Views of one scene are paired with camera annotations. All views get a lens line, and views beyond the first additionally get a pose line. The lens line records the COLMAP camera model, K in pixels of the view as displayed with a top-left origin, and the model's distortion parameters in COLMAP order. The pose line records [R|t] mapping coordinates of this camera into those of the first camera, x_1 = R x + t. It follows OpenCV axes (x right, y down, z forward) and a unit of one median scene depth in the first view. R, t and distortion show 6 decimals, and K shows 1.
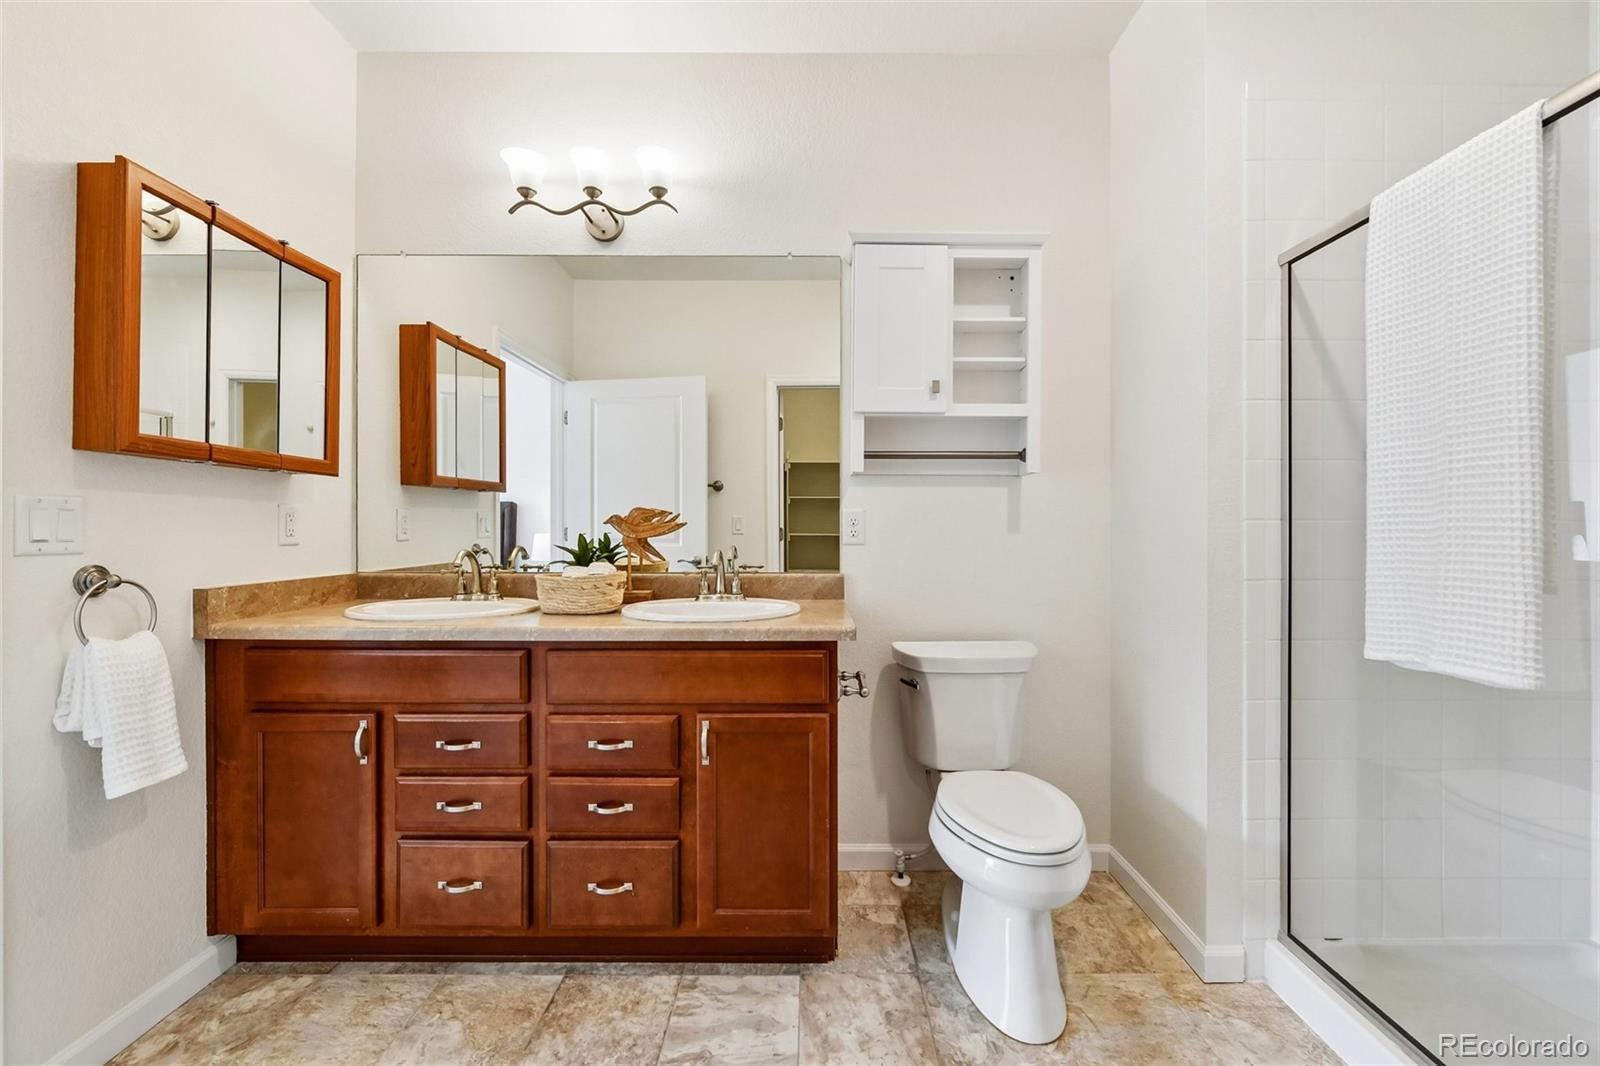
lens RADIAL K [[649.6, 0, 802.7], [0, 649.6, 525.5], [0, 0, 1]] dist [-0.003744, -0.000506]
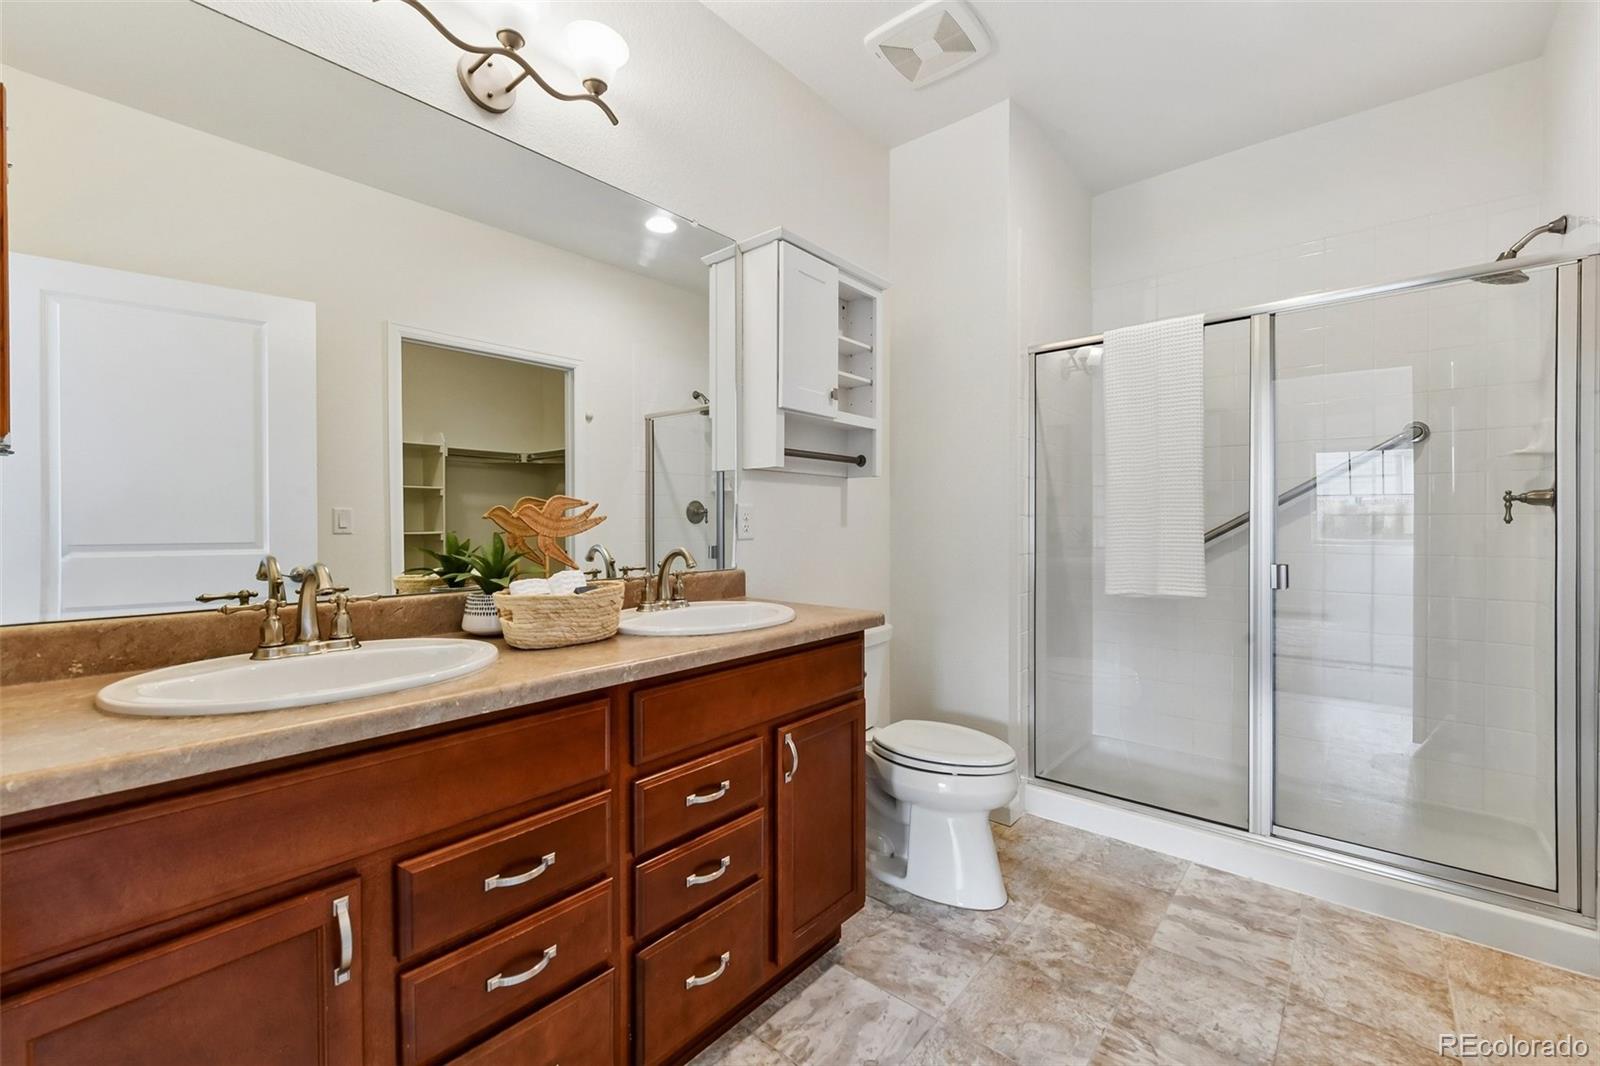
lens RADIAL K [[649.6, 0, 809.9], [0, 649.6, 529.6], [0, 0, 1]] dist [-0.003744, -0.000506]
pose [[0.649516, -0.009450, 0.760289, -0.812944], [0.001578, 0.999937, 0.011081, 0.003759], [-0.760346, -0.005998, 0.649490, 0.384115]]
